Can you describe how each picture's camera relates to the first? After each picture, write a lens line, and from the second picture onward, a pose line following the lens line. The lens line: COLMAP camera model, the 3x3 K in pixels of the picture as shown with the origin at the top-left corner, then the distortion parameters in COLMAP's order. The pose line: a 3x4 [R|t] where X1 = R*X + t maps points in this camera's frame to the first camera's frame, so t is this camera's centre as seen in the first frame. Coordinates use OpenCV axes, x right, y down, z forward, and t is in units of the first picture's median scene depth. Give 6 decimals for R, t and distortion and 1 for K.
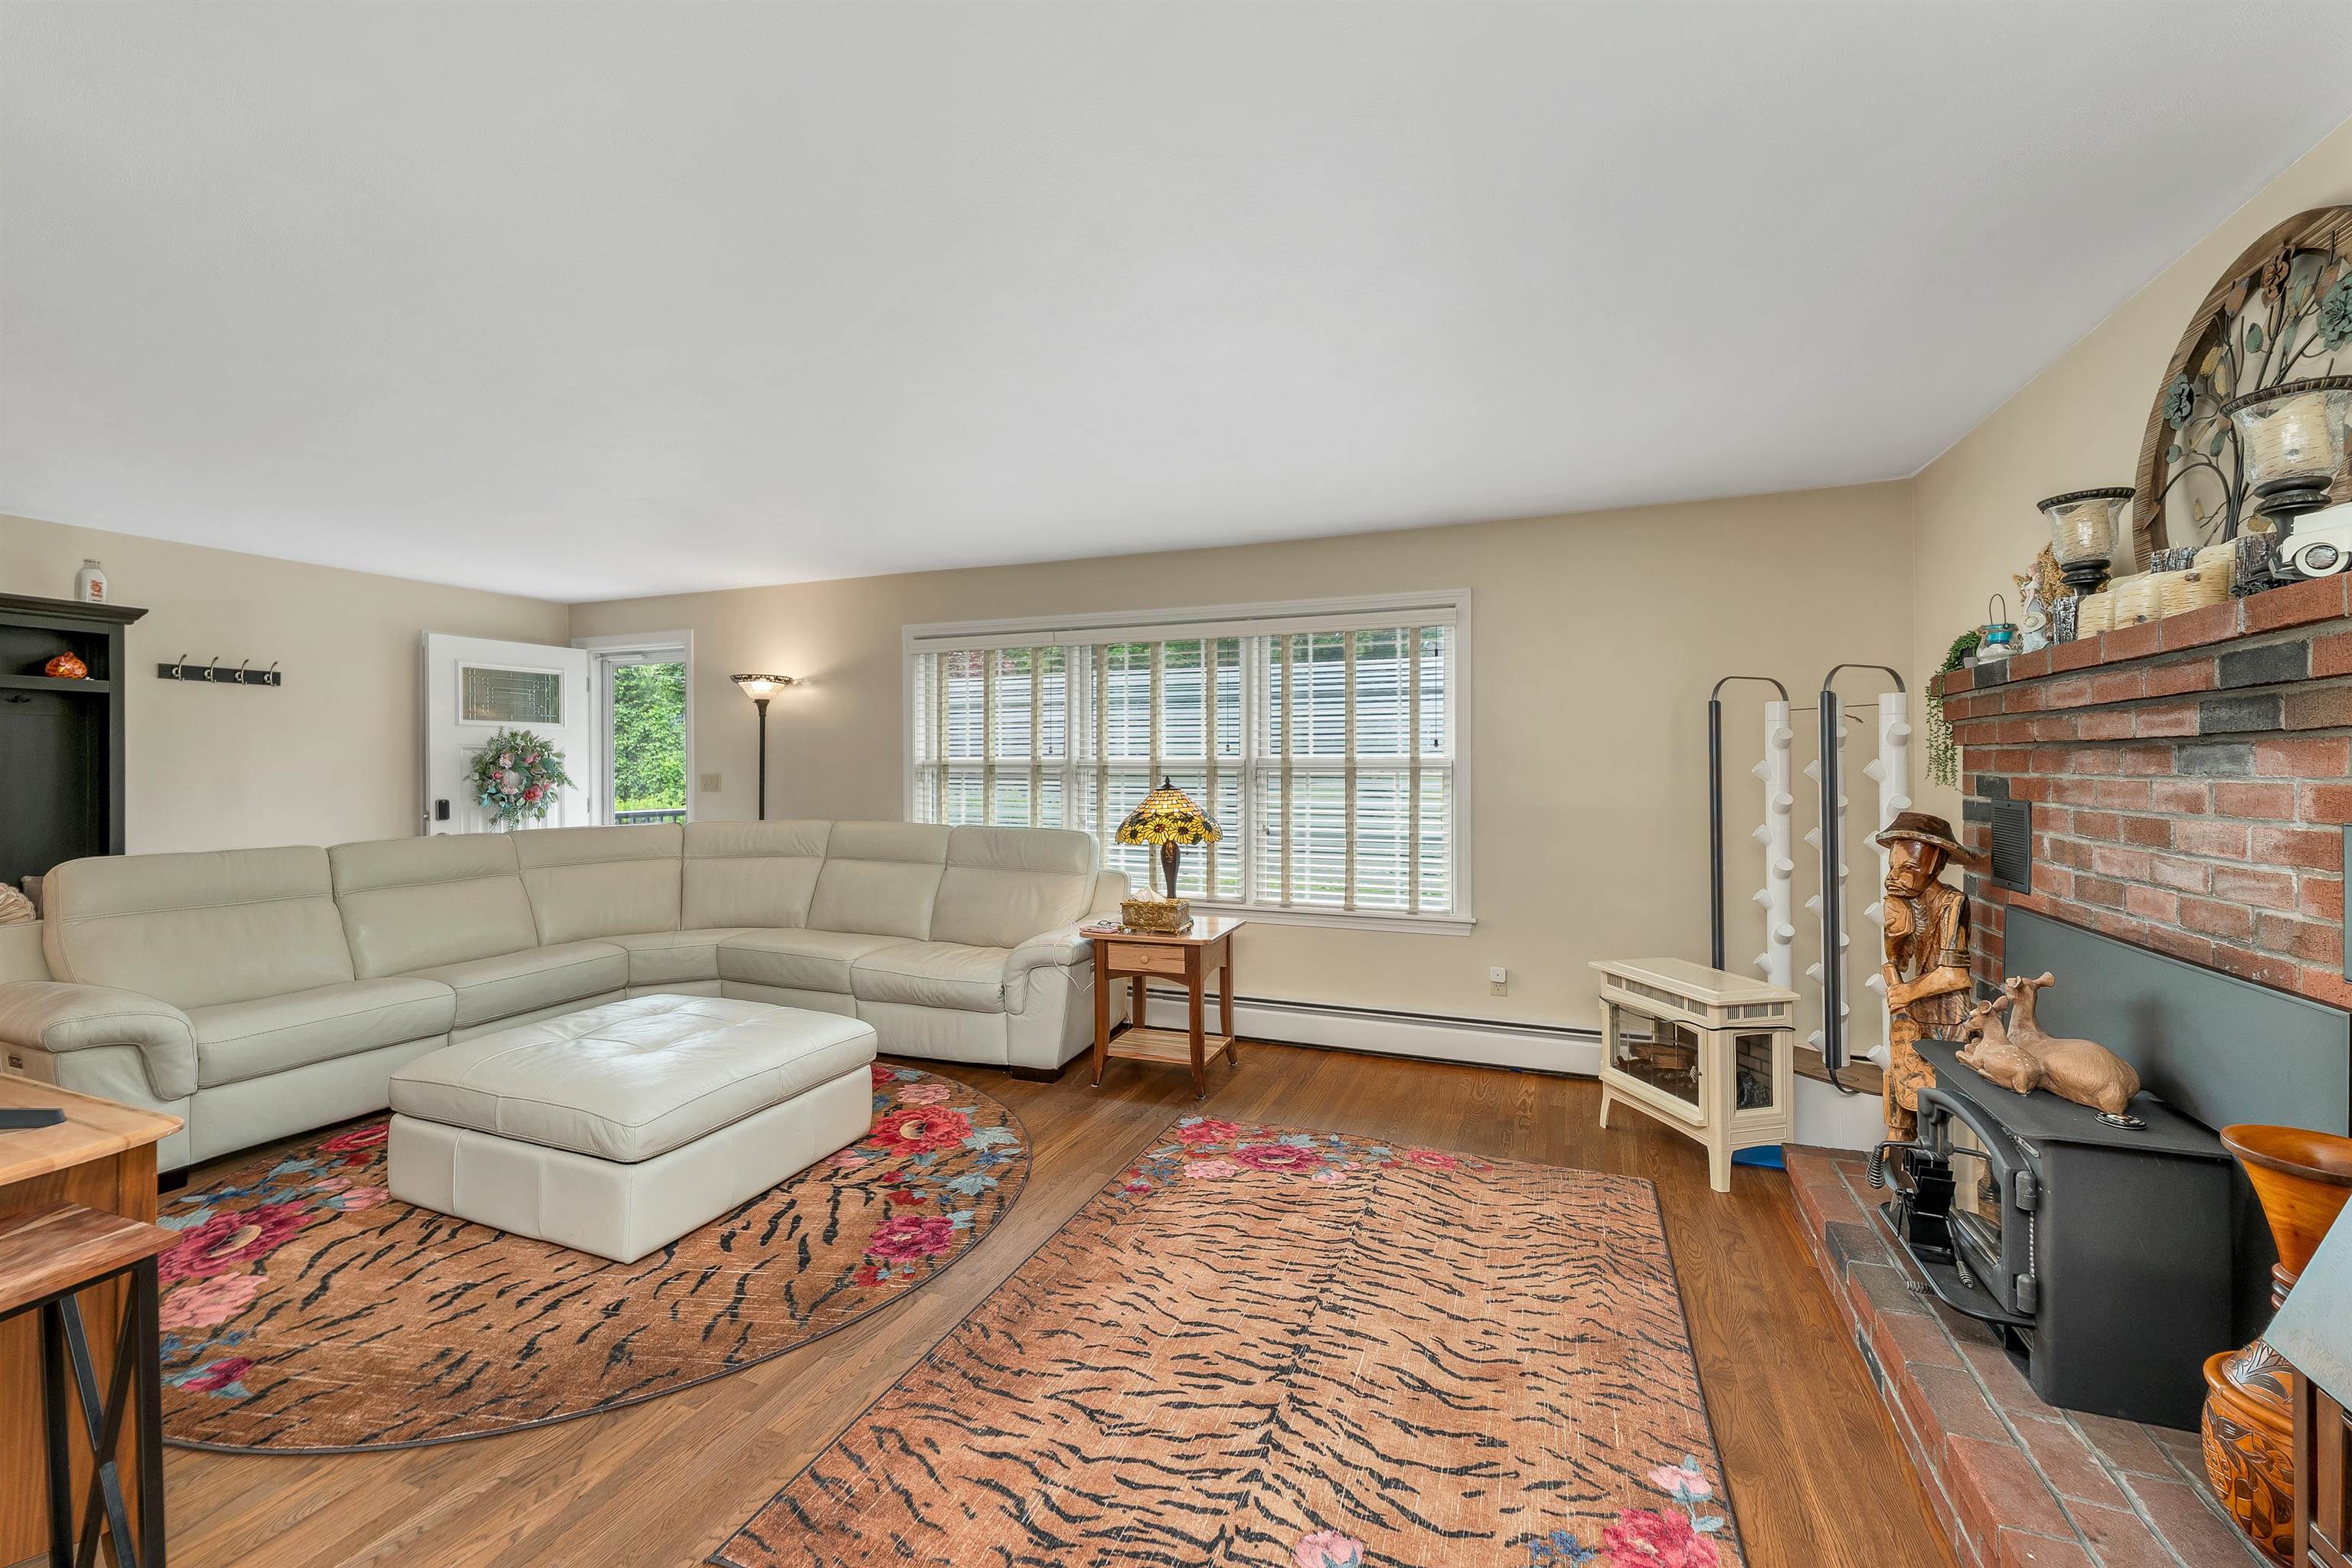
lens RADIAL K [[975.9, 0, 1191.8], [0, 975.9, 773.7], [0, 0, 1]] dist [0.002049, -0.000084]
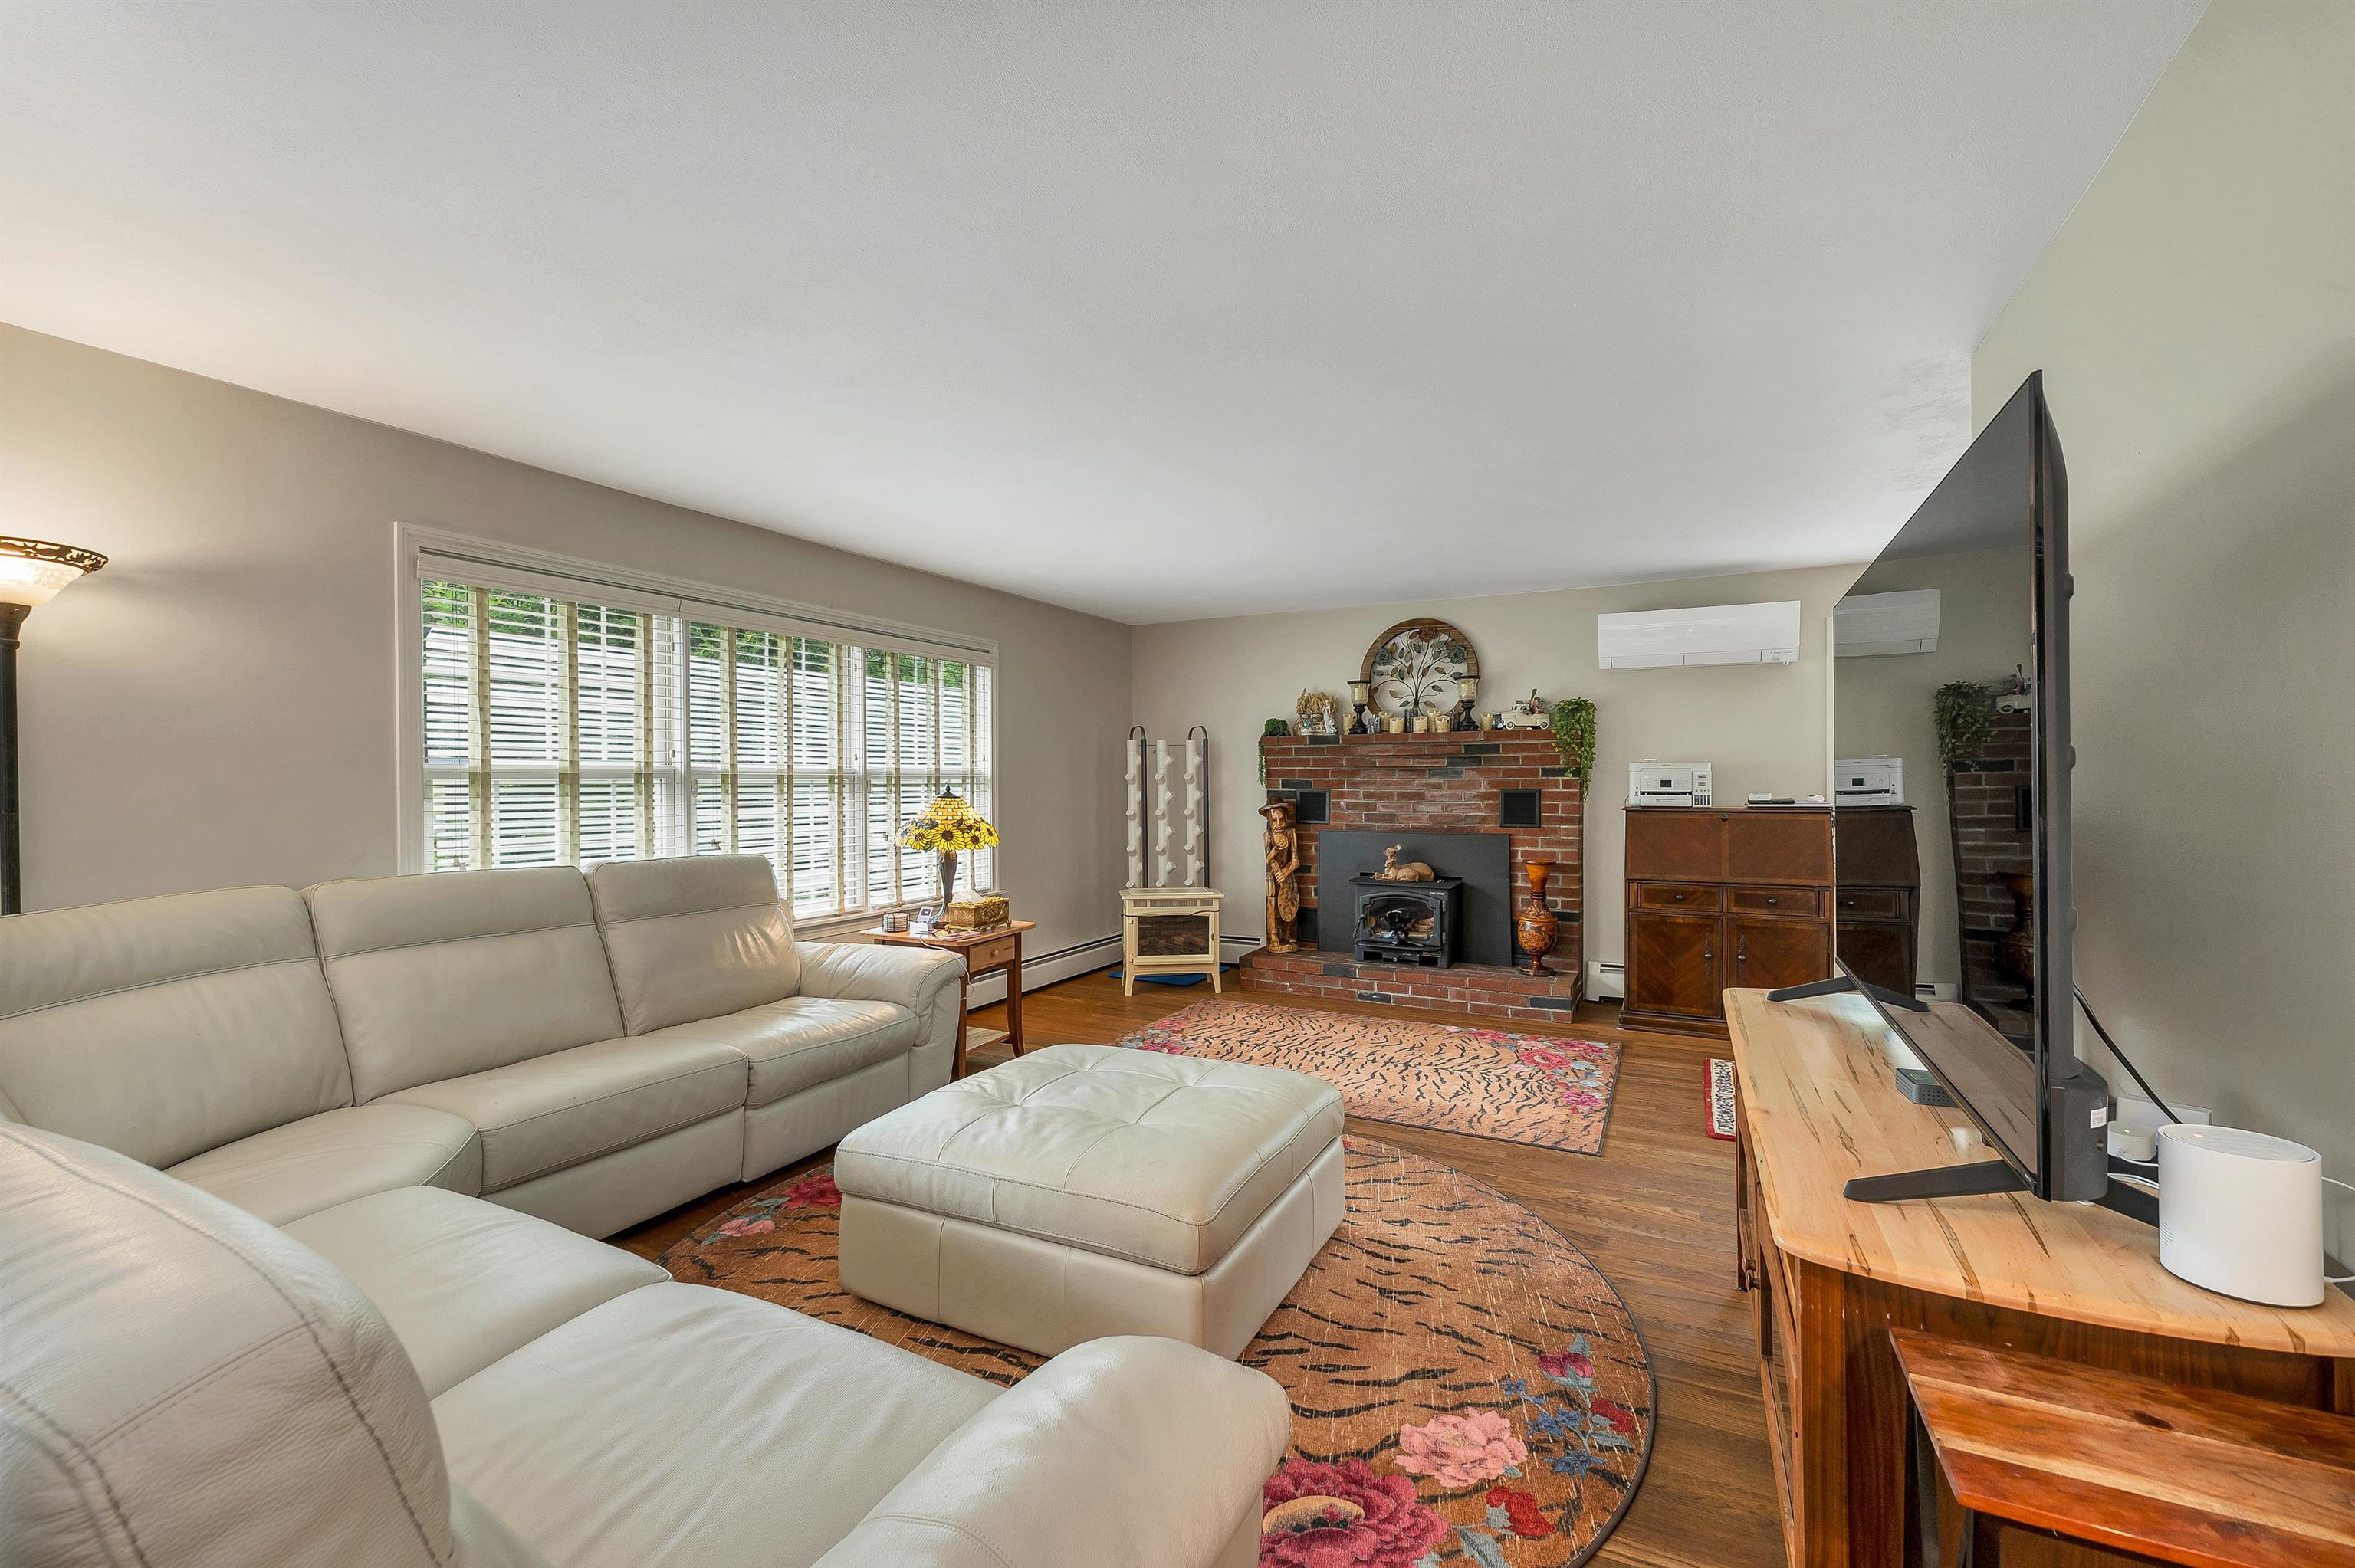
lens RADIAL K [[976.9, 0, 1145.3], [0, 976.9, 788.6], [0, 0, 1]] dist [0.002049, -0.000084]
pose [[0.126485, -0.012686, 0.991887, -1.808385], [0.007323, 0.999903, 0.011854, -0.007038], [-0.991941, 0.005764, 0.126566, 1.144225]]
